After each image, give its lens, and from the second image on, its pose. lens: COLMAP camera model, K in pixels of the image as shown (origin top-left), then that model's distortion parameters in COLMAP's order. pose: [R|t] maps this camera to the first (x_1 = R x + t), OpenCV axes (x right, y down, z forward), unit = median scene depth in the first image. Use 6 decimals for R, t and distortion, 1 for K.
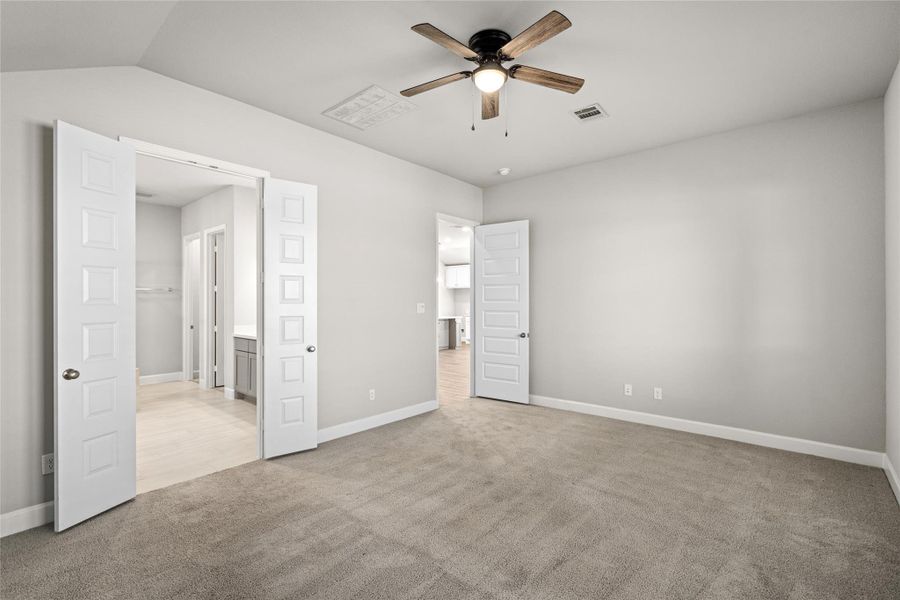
lens RADIAL K [[406.7, 0, 449.2], [0, 406.7, 297.2], [0, 0, 1]] dist [-0.000927, 0.000374]
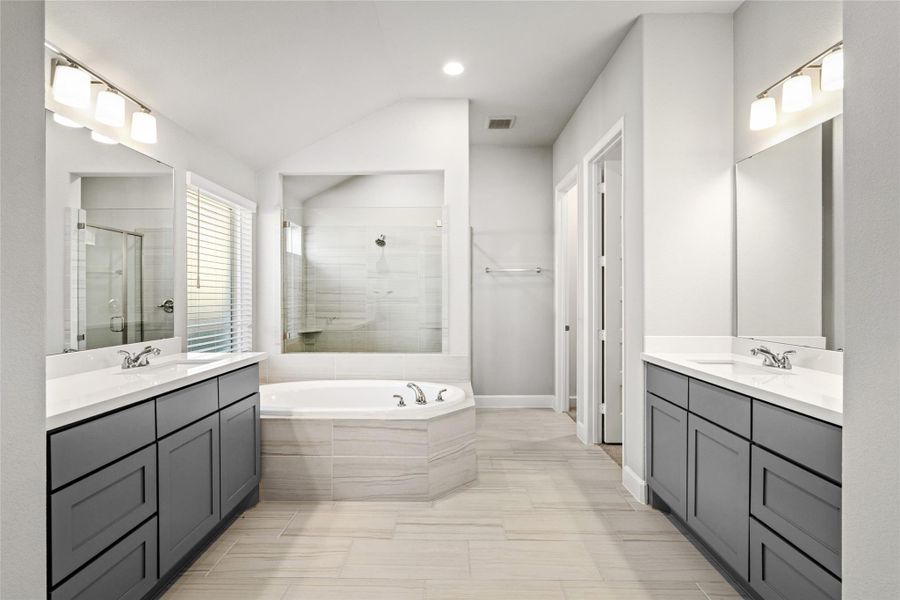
lens RADIAL K [[406.7, 0, 449.2], [0, 406.7, 297.2], [0, 0, 1]] dist [-0.000927, 0.000374]
pose [[0.645966, 0.004888, -0.763351, -0.273511], [0.003037, 0.999955, 0.008973, 0.019755], [0.763360, -0.008115, 0.645922, 0.459900]]
